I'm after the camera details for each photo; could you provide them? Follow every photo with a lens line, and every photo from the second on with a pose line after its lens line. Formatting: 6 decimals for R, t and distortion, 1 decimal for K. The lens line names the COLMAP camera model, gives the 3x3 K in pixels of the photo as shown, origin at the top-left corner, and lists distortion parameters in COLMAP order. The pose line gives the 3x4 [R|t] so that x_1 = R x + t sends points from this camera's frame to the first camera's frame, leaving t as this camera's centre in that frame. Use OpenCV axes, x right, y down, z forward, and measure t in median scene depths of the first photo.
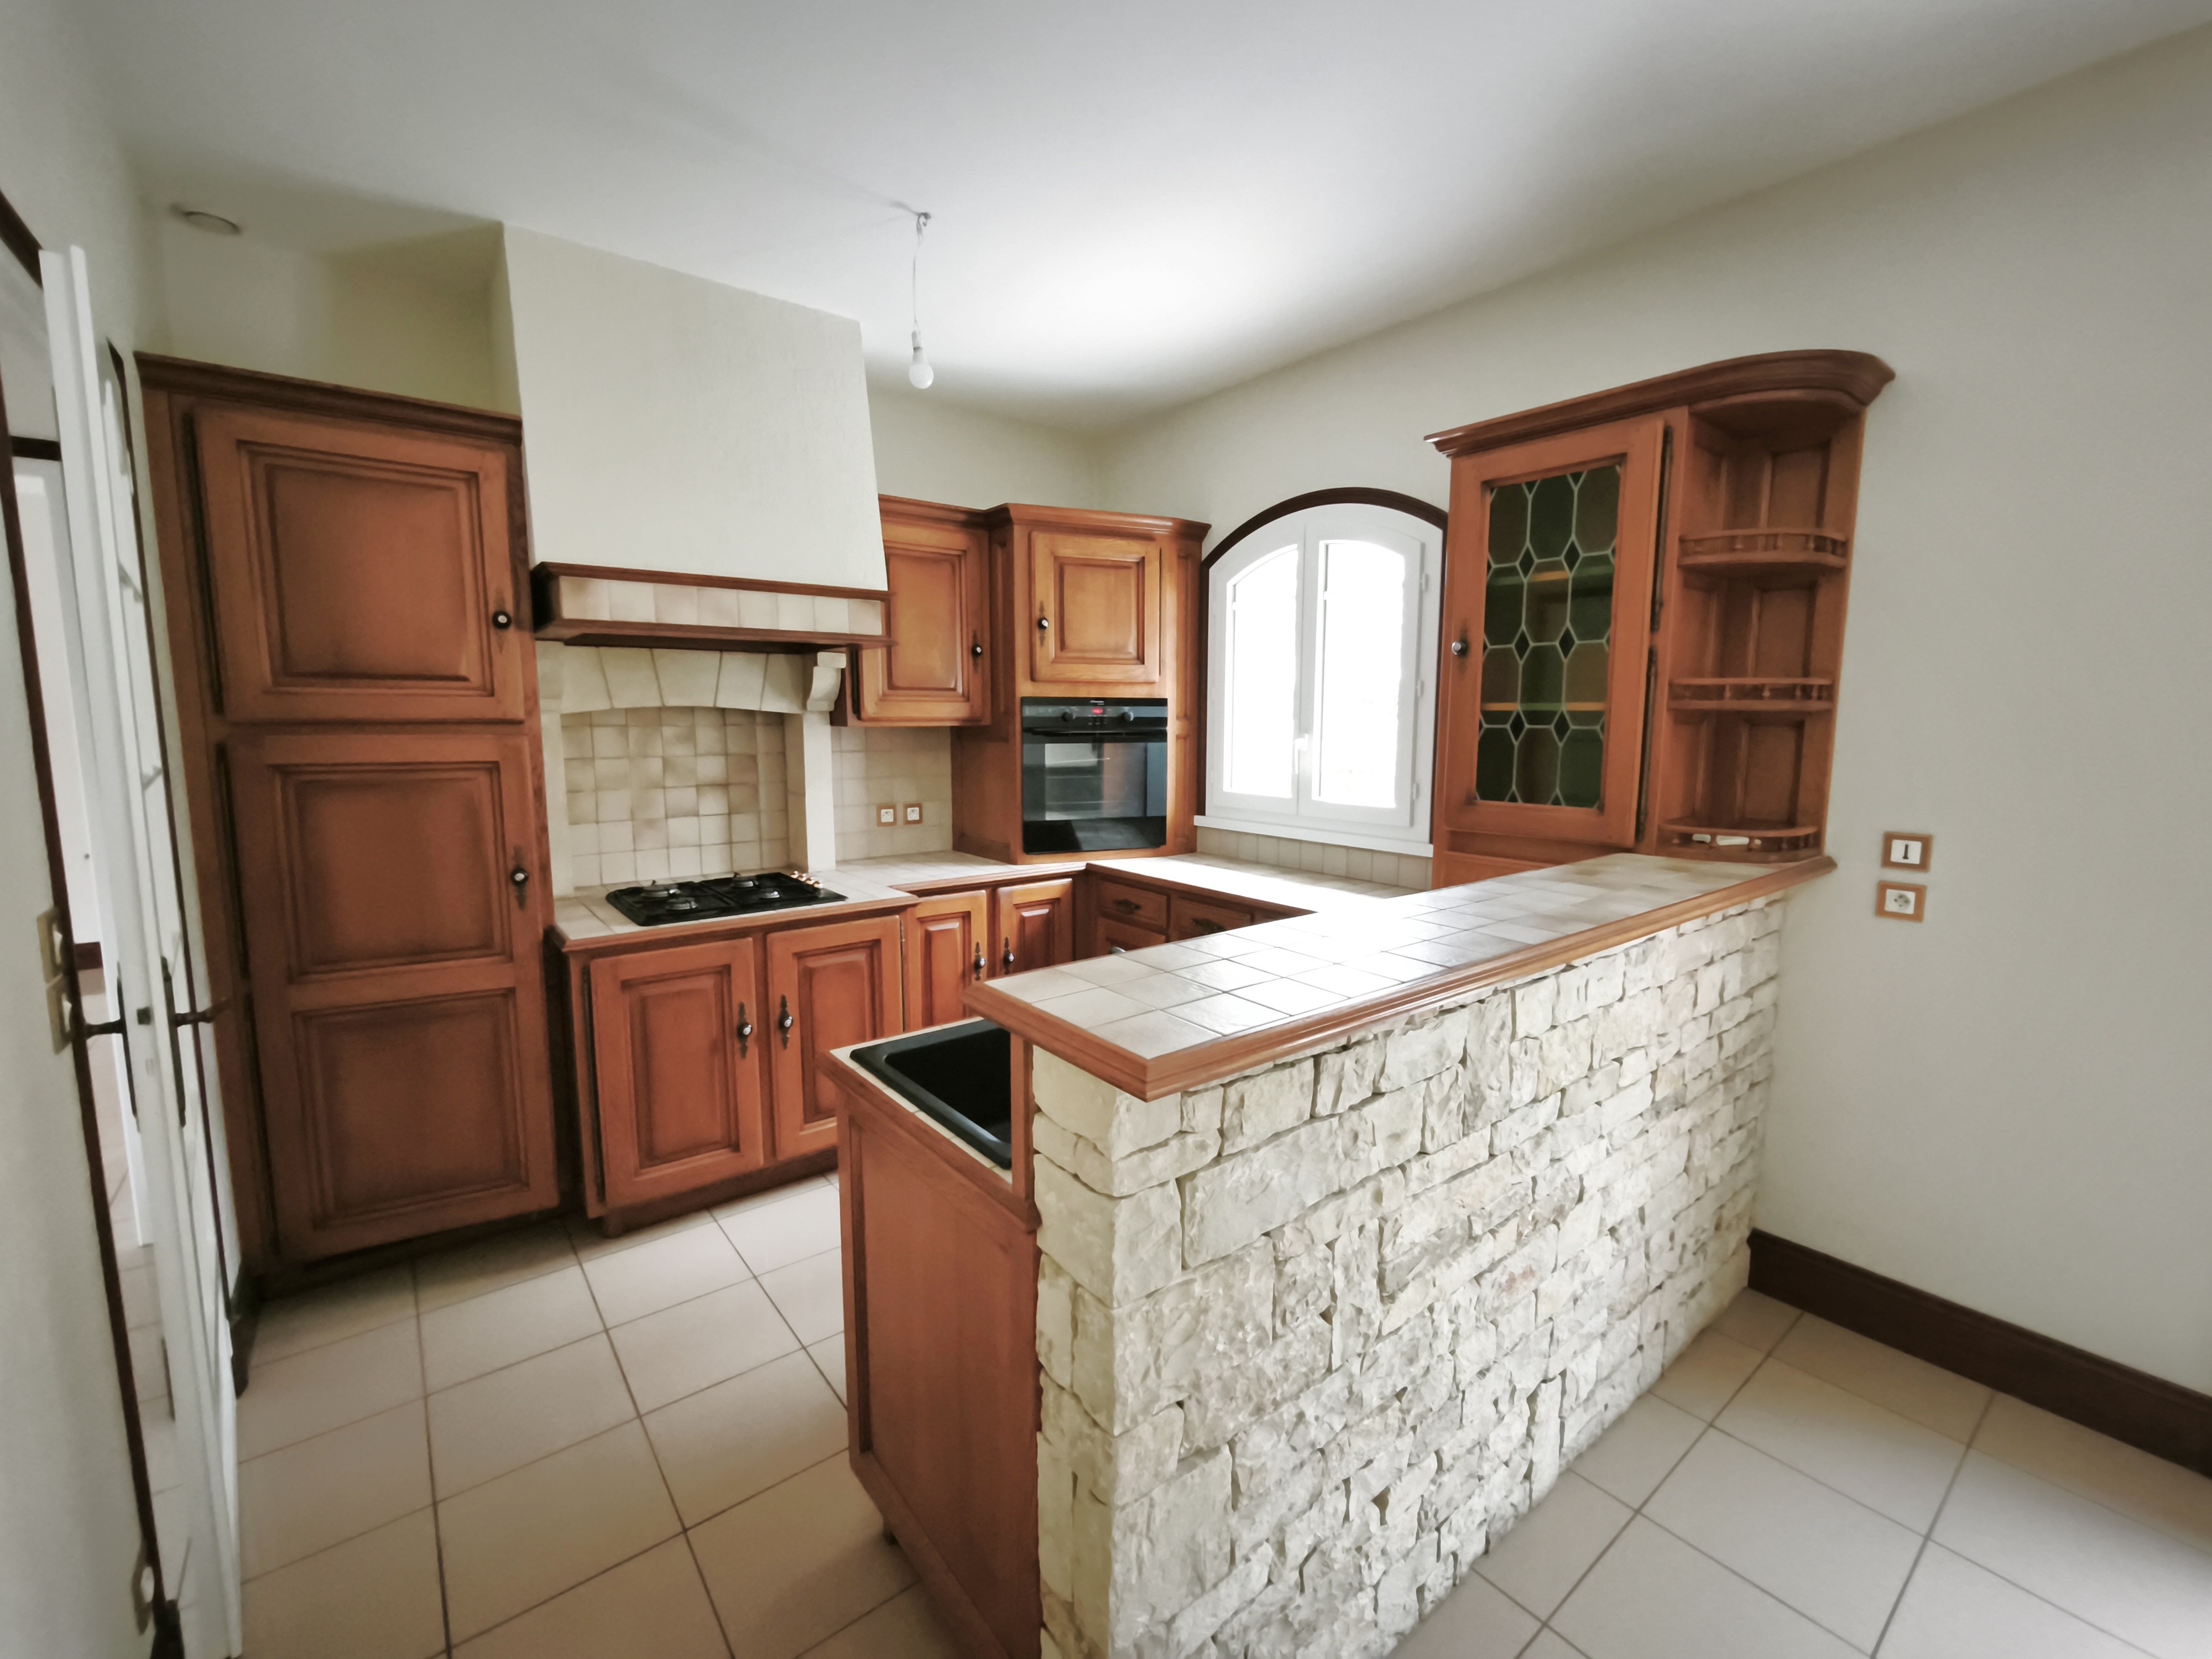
lens RADIAL K [[934.5, 0, 1108.0], [0, 934.5, 822.0], [0, 0, 1]] dist [-0.001846, -0.000268]
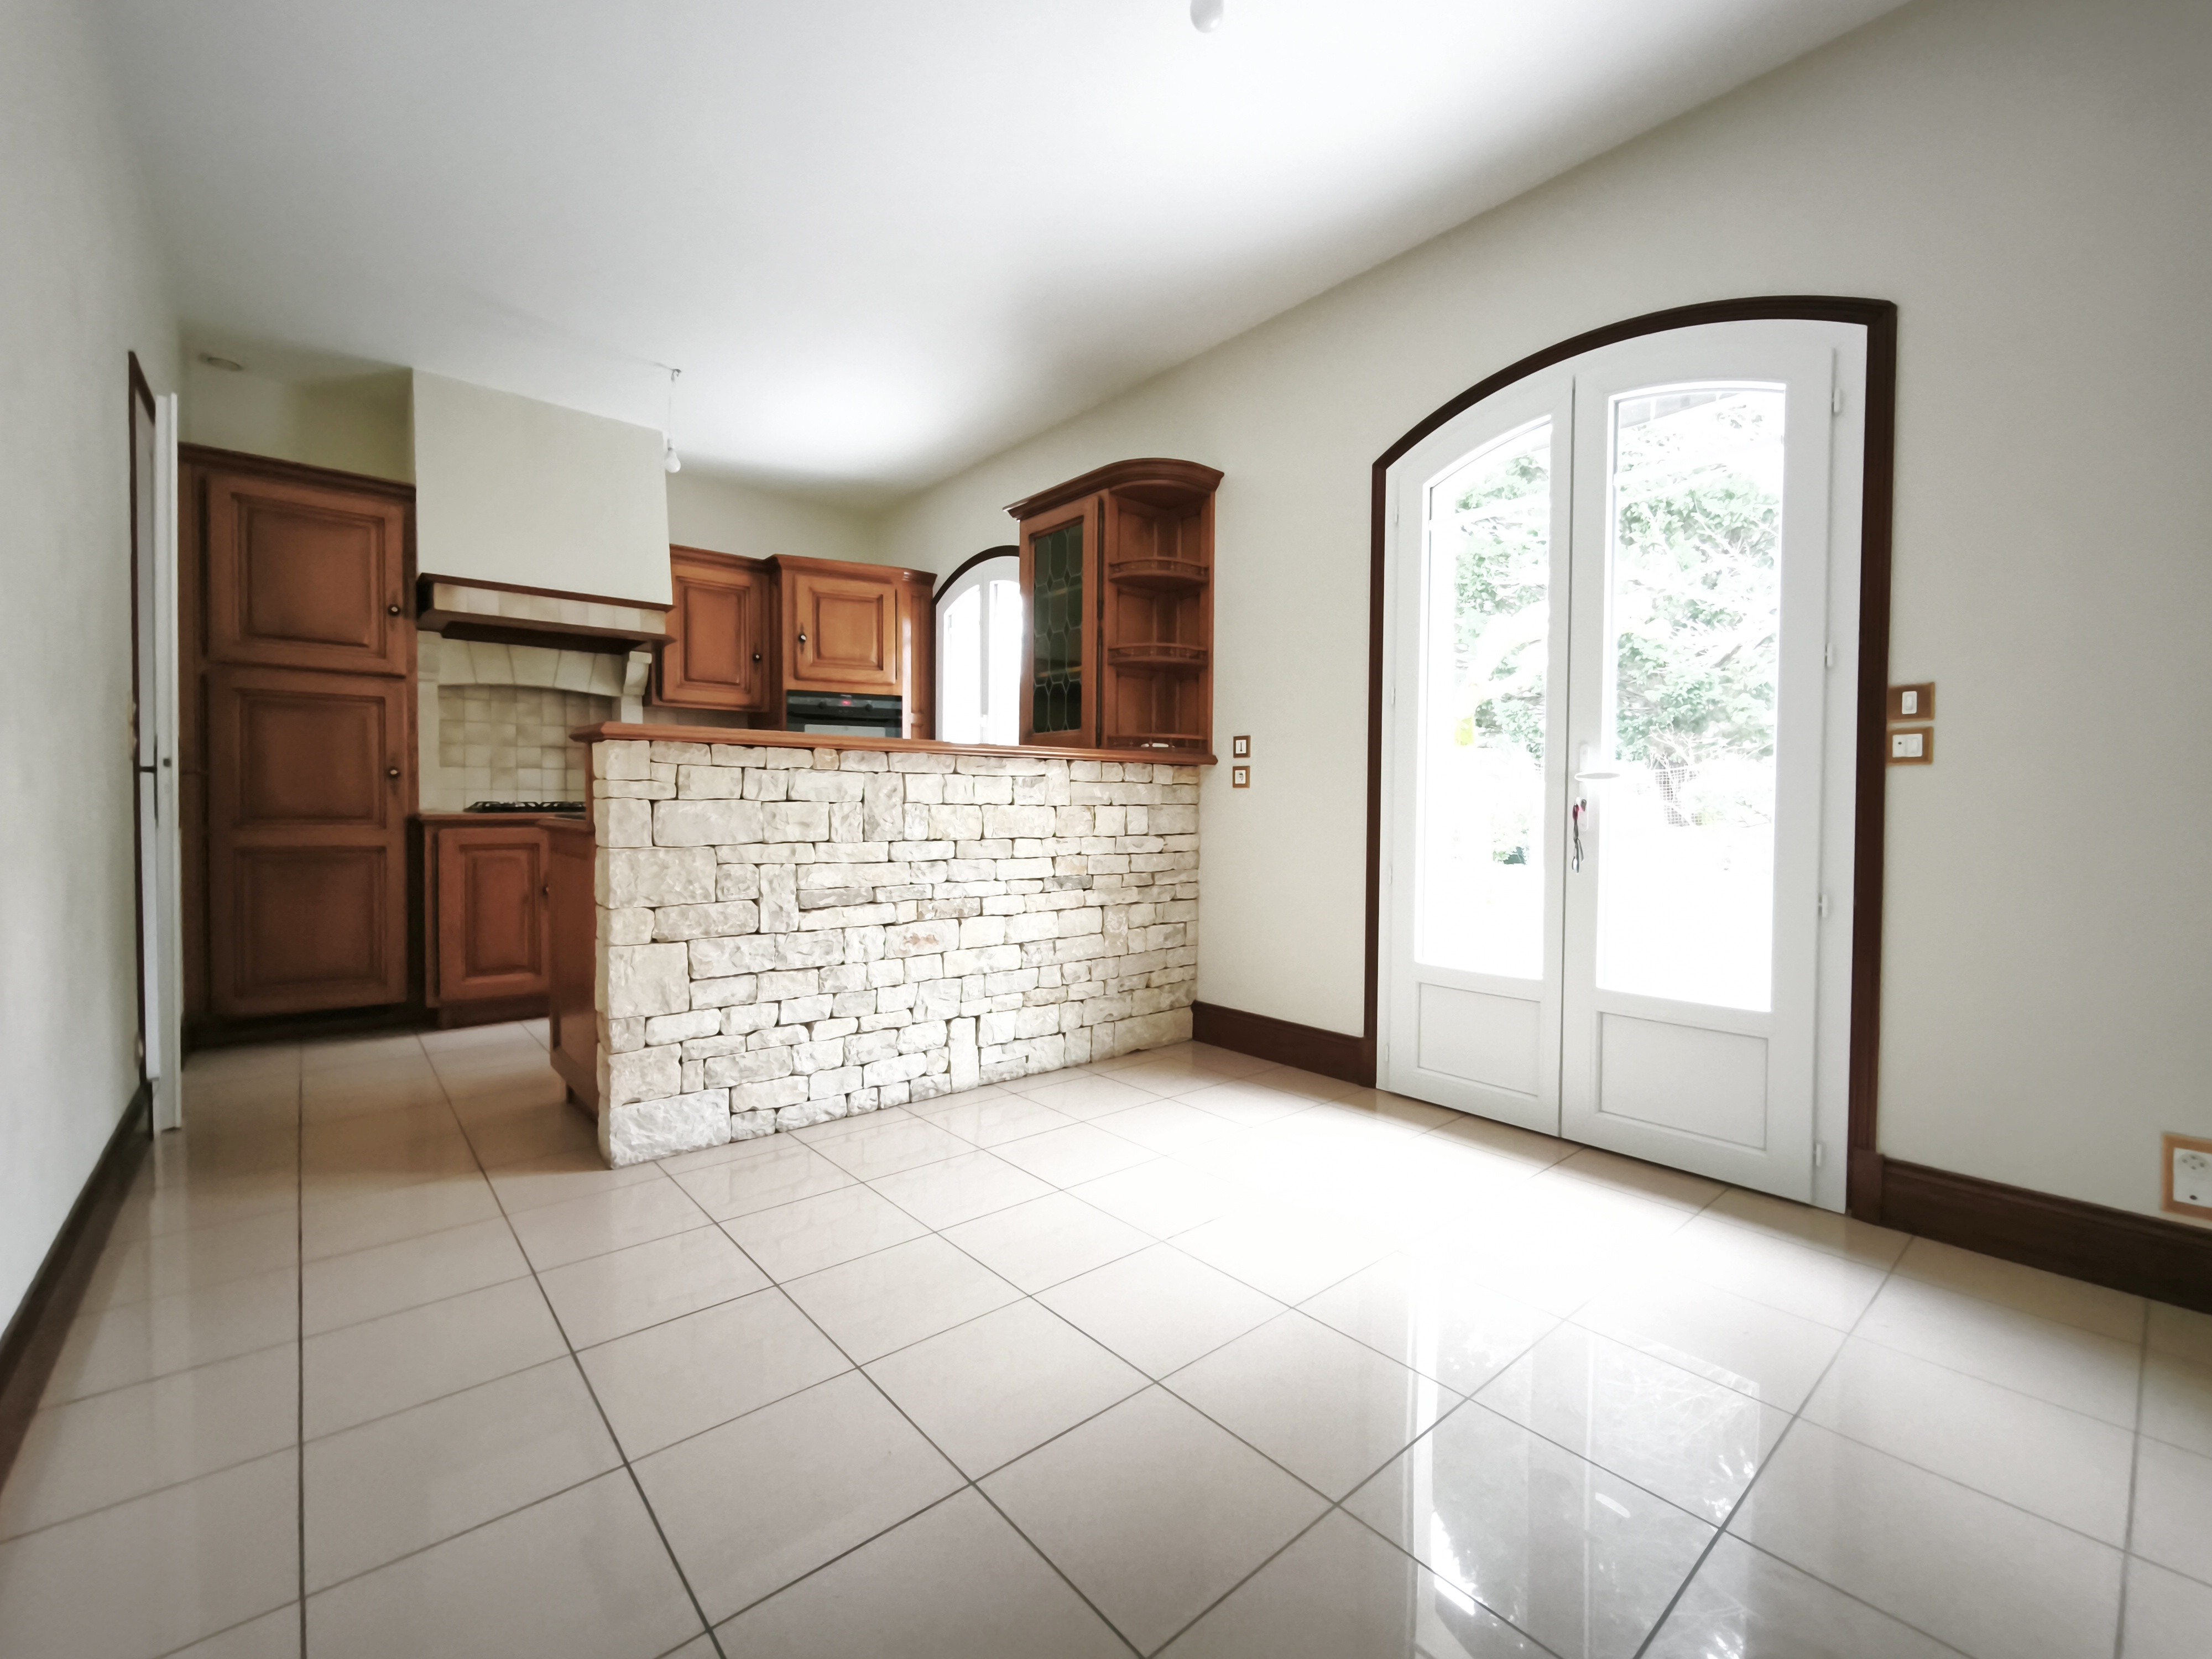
lens RADIAL K [[934.5, 0, 1105.8], [0, 934.5, 823.3], [0, 0, 1]] dist [-0.001846, -0.000268]
pose [[0.999220, 0.003504, 0.039336, 0.476913], [0.000221, 0.995543, -0.094306, 0.285029], [-0.039492, 0.094241, 0.994766, -0.561616]]
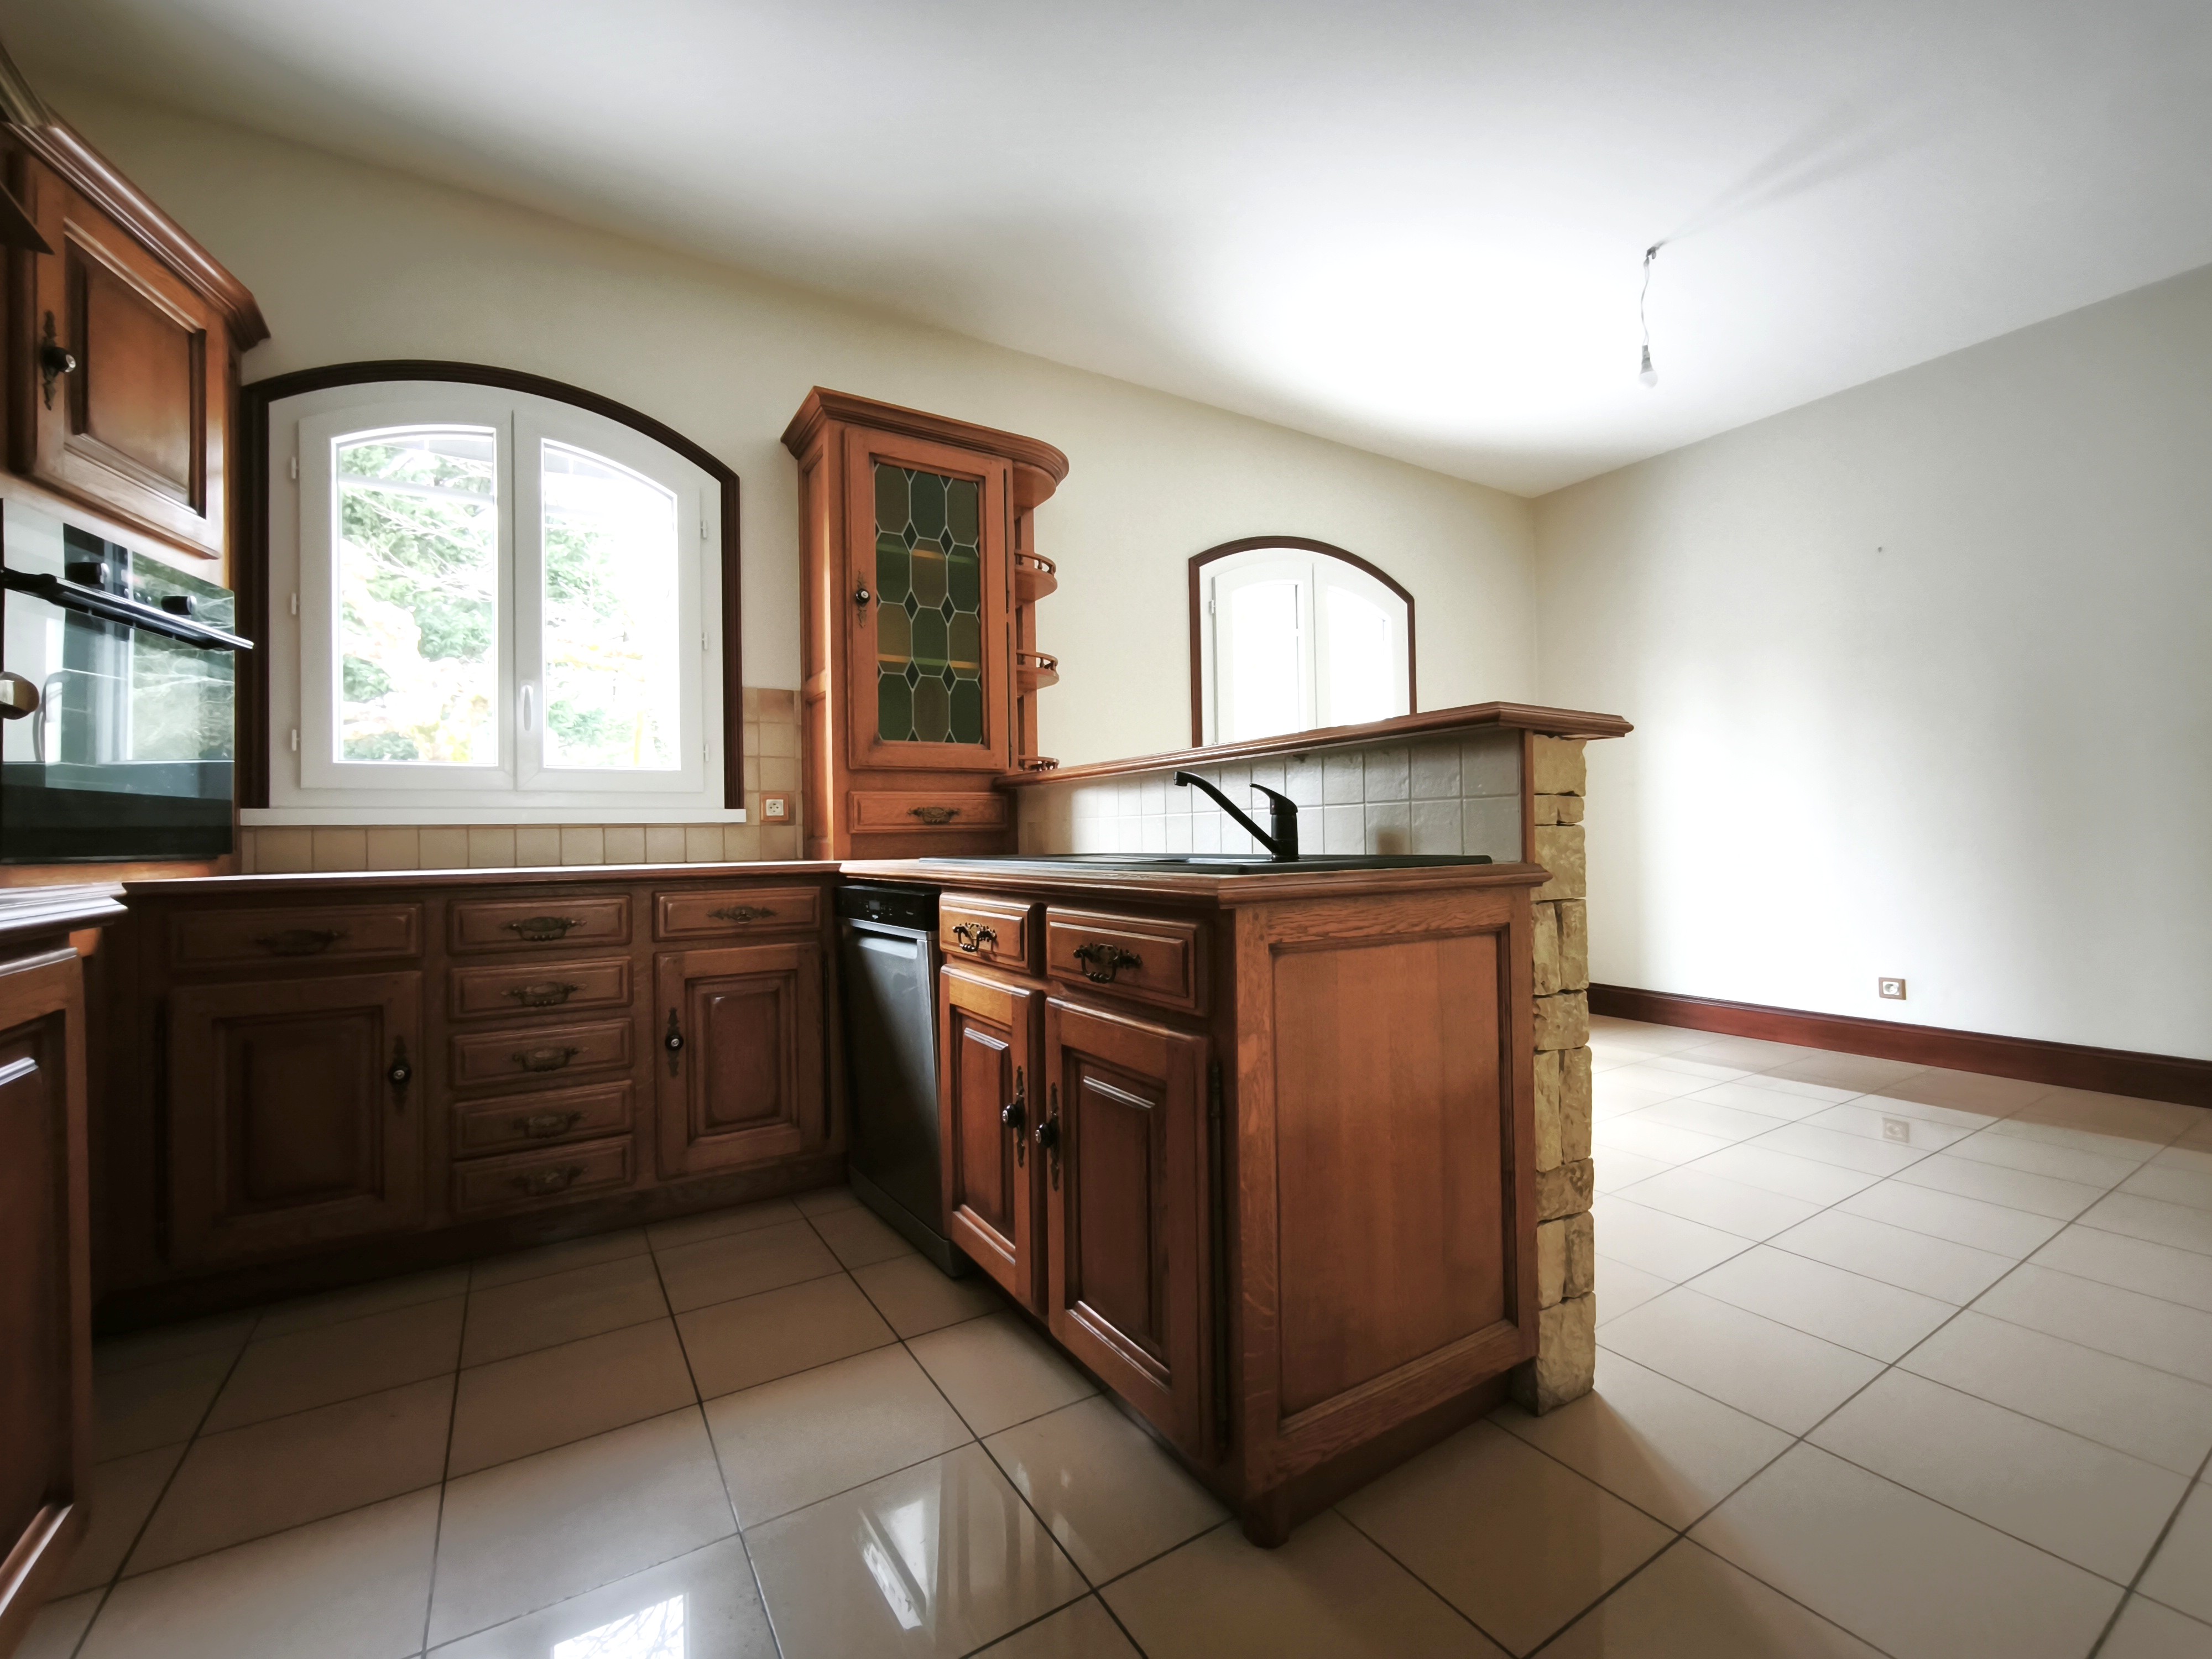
lens RADIAL K [[934.5, 0, 1108.1], [0, 934.5, 828.2], [0, 0, 1]] dist [-0.001846, -0.000268]
pose [[0.102990, -0.005230, 0.994669, -0.687582], [0.126082, 0.991989, -0.007839, 0.125267], [-0.986659, 0.126218, 0.102825, 0.673989]]
